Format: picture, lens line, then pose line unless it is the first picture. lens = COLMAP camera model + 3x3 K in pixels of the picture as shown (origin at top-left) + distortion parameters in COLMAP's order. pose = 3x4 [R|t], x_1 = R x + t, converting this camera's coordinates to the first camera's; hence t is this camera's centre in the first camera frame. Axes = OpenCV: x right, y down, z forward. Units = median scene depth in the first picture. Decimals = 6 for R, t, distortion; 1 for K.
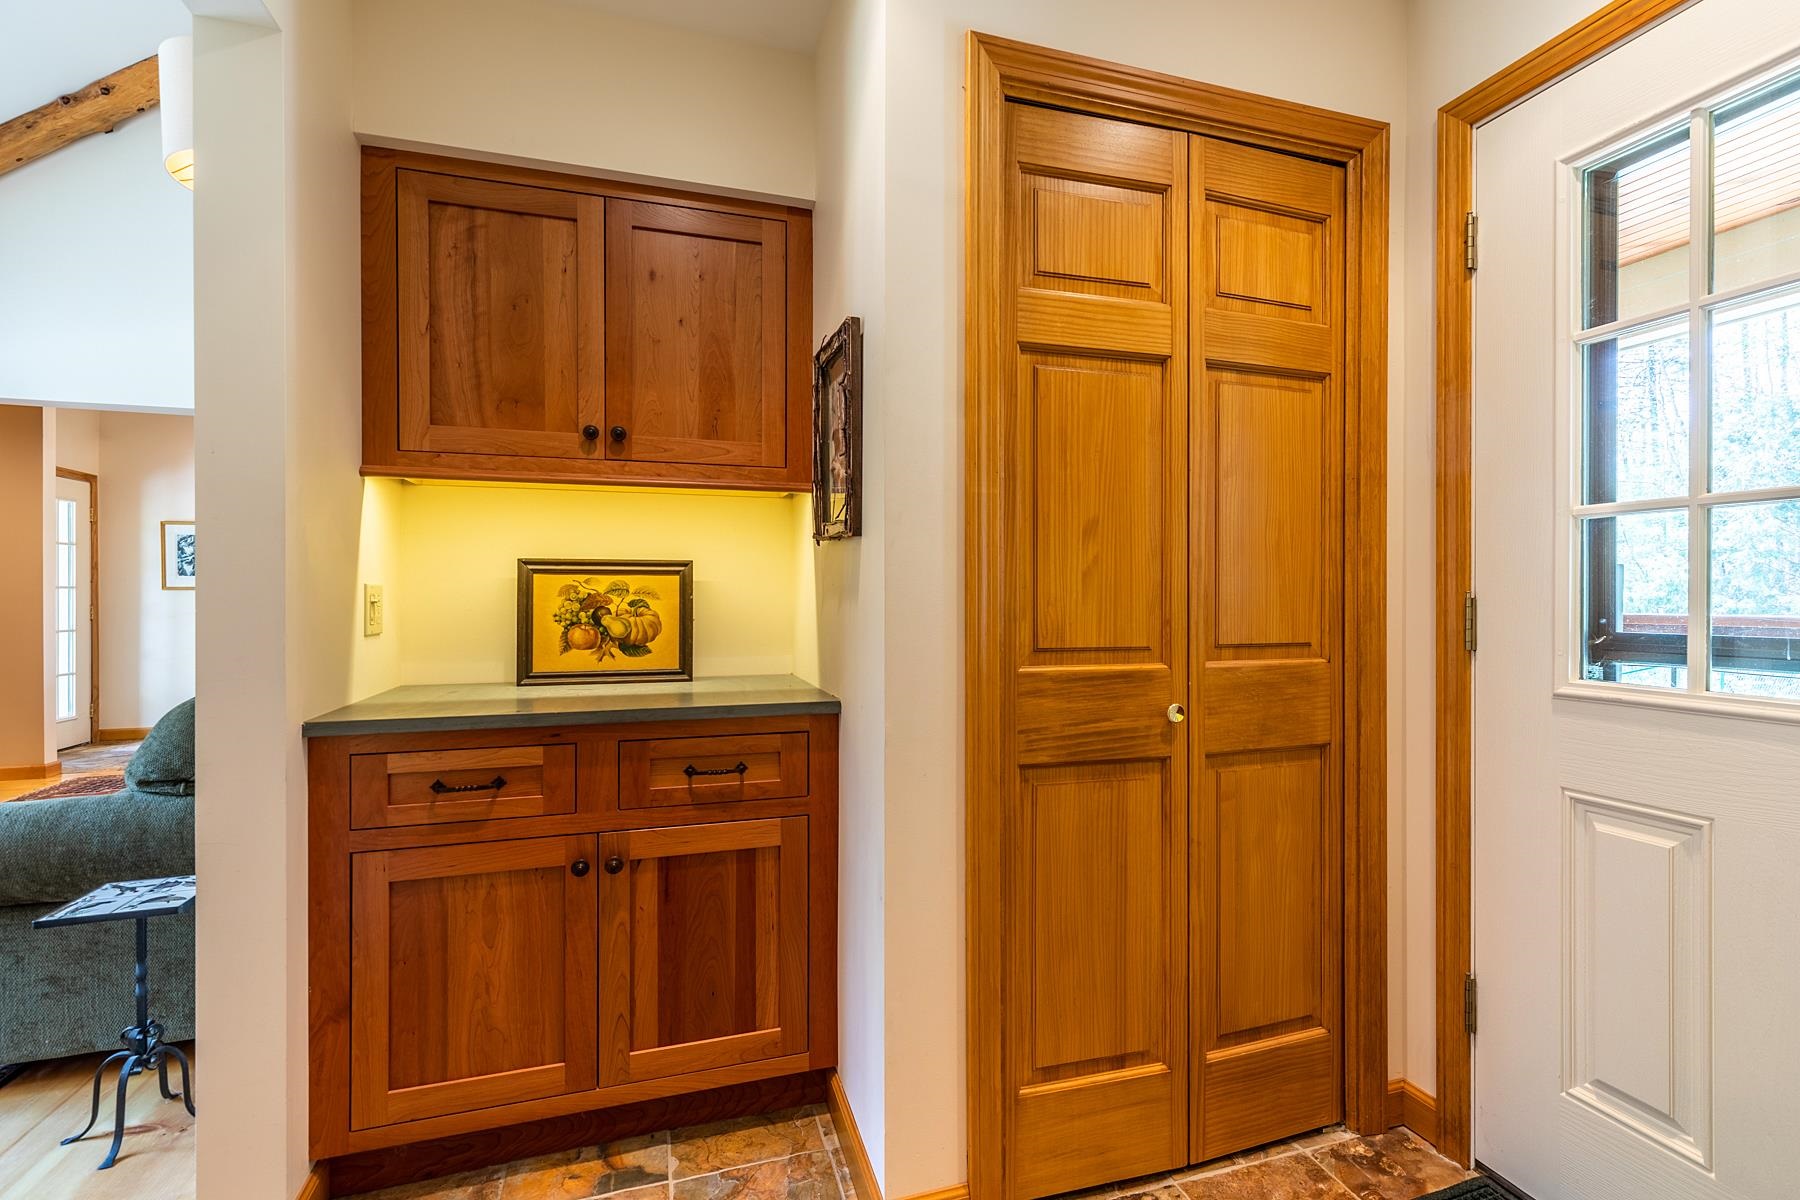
lens RADIAL K [[830.2, 0, 904.0], [0, 830.2, 599.1], [0, 0, 1]] dist [0.007056, 0.000075]
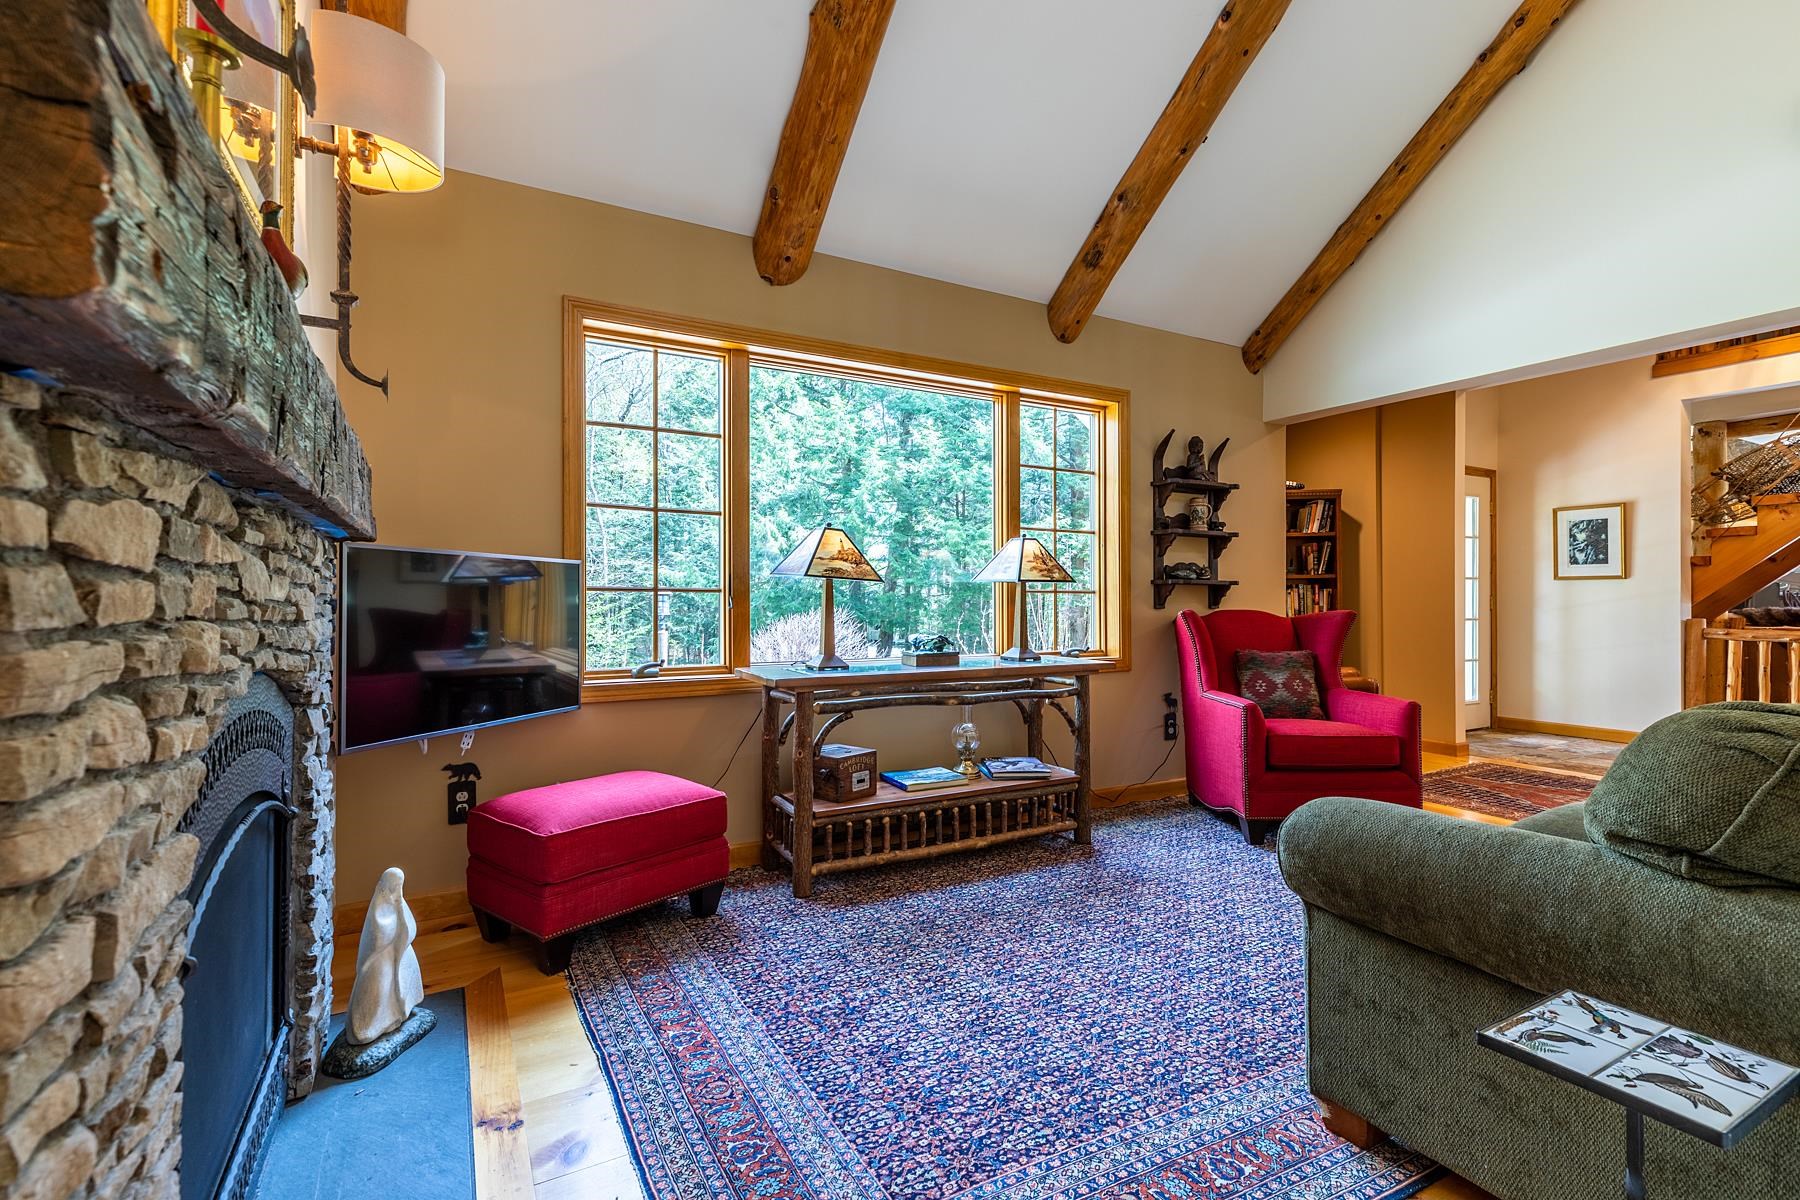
lens RADIAL K [[830.2, 0, 937.8], [0, 830.2, 595.2], [0, 0, 1]] dist [0.007056, 0.000075]
pose [[0.219433, -0.001703, -0.975626, -0.425334], [-0.004188, 0.999988, -0.002687, 0.047110], [0.975619, 0.004675, 0.219423, 0.382745]]
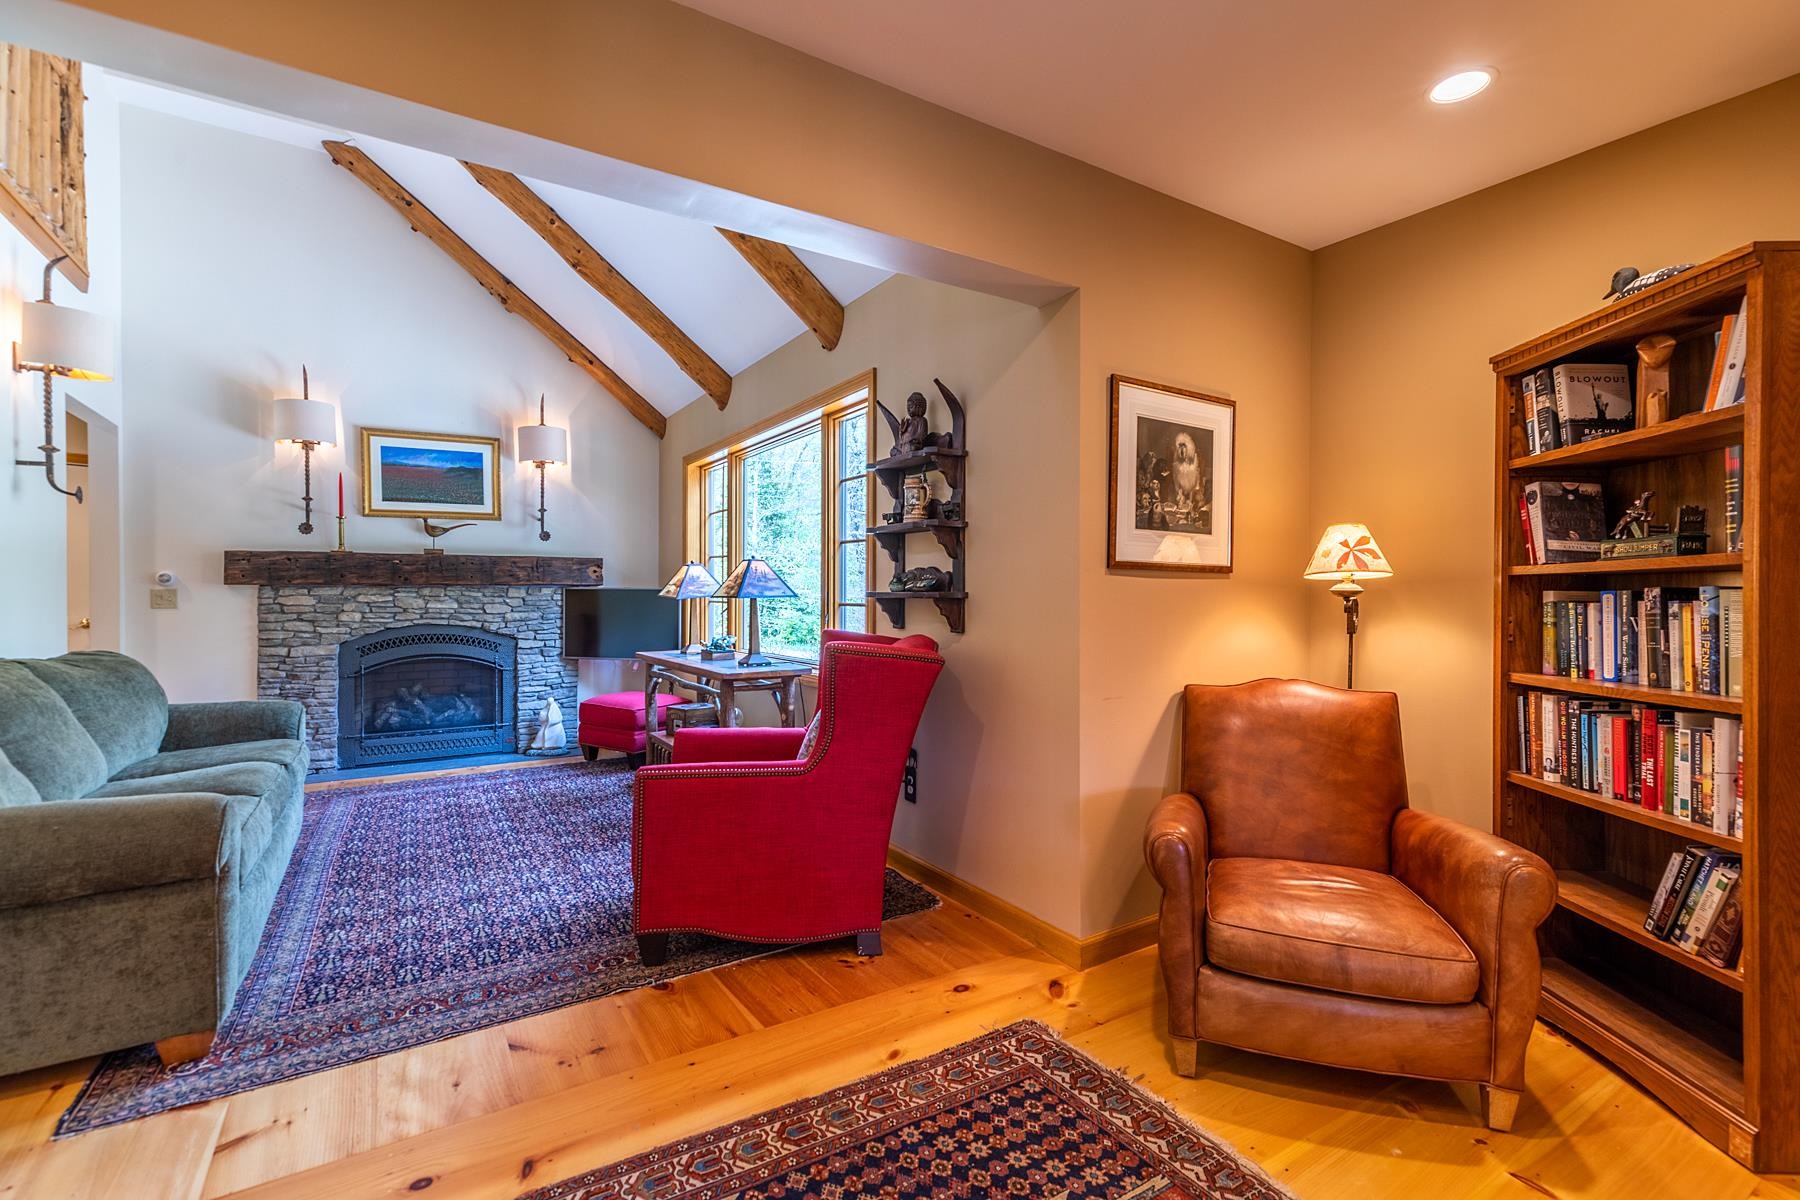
lens RADIAL K [[830.2, 0, 910.6], [0, 830.2, 599.3], [0, 0, 1]] dist [0.007056, 0.000075]
pose [[-0.970104, 0.002427, -0.242679, -1.293660], [0.000302, 0.999961, 0.008793, 0.020890], [0.242691, 0.008457, -0.970067, 1.843514]]
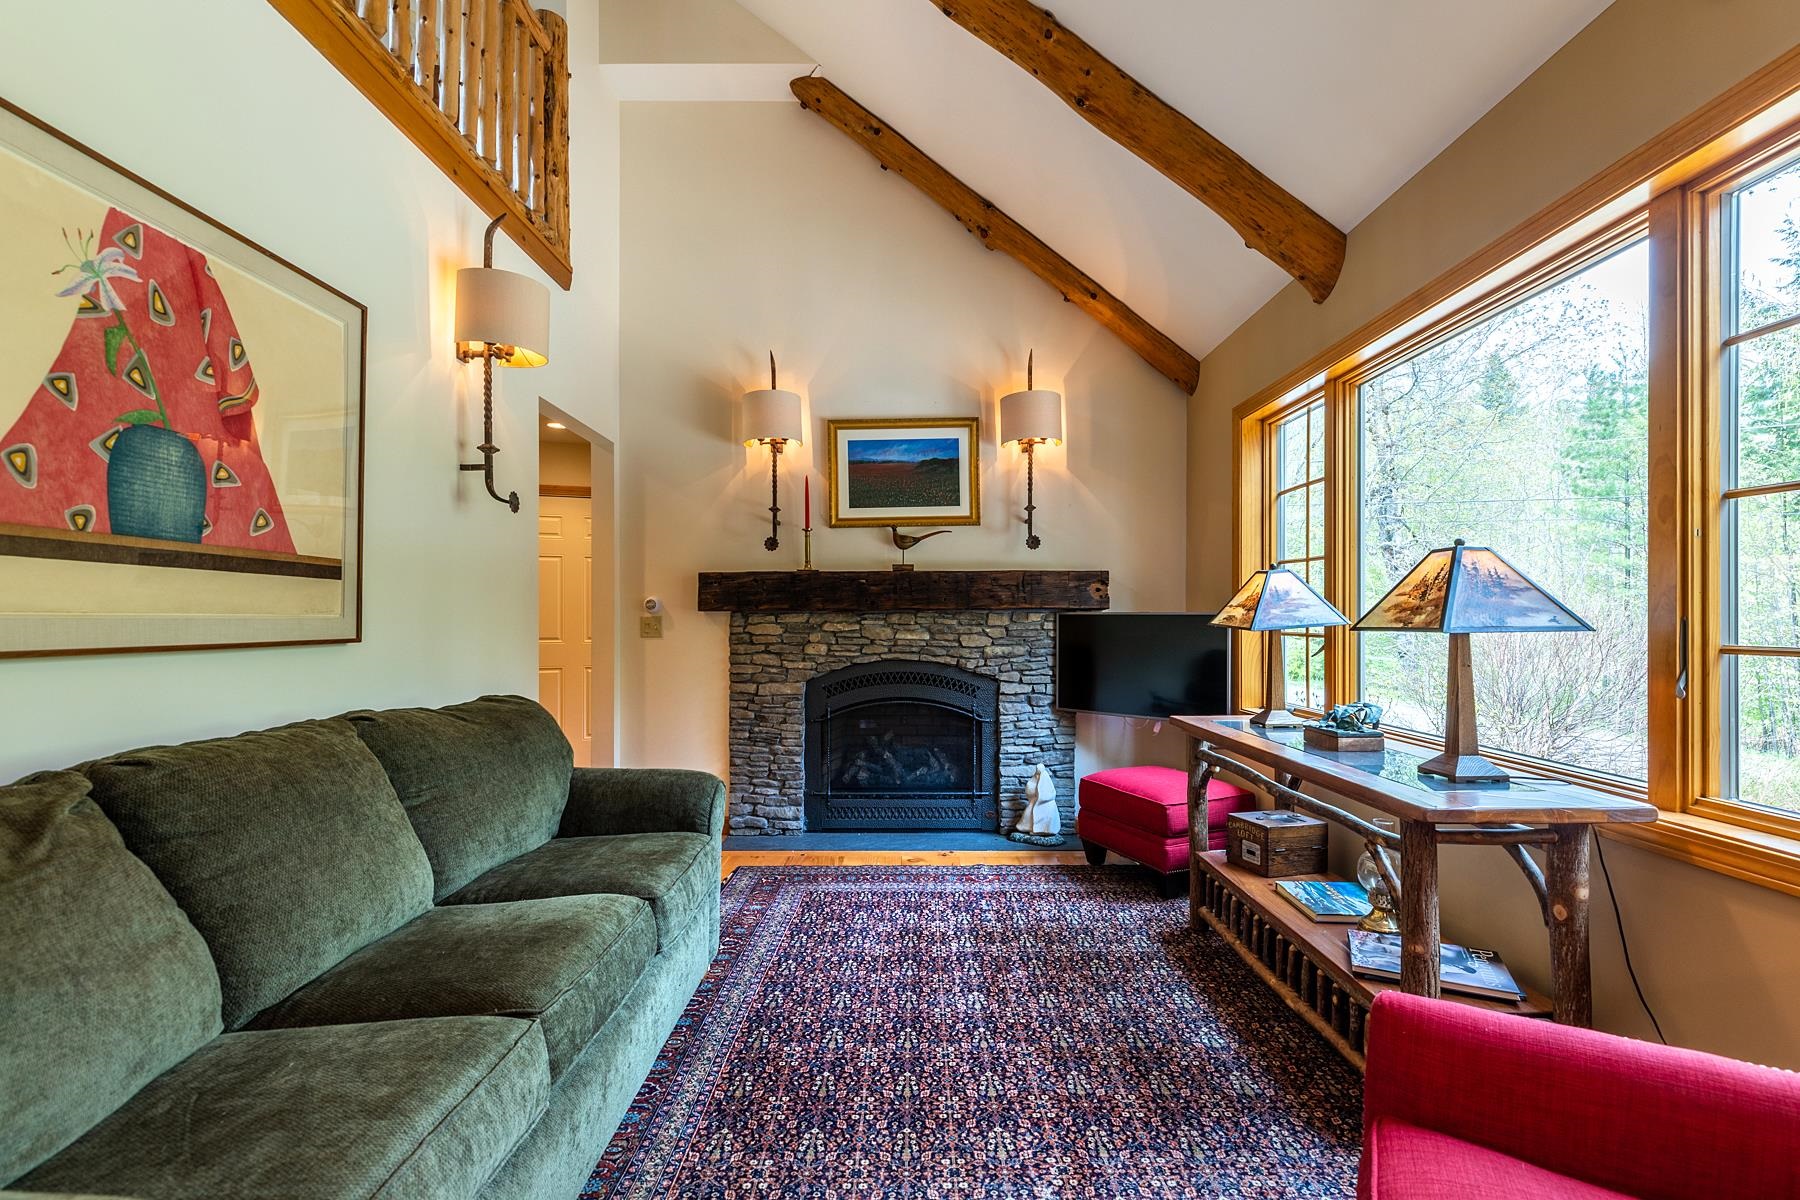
lens RADIAL K [[830.2, 0, 900.6], [0, 830.2, 612.3], [0, 0, 1]] dist [0.007056, 0.000075]
pose [[-0.948896, 0.004288, 0.315561, -1.194061], [0.002052, 0.999970, -0.007417, 0.019686], [-0.315584, -0.006391, -0.948876, 1.306047]]
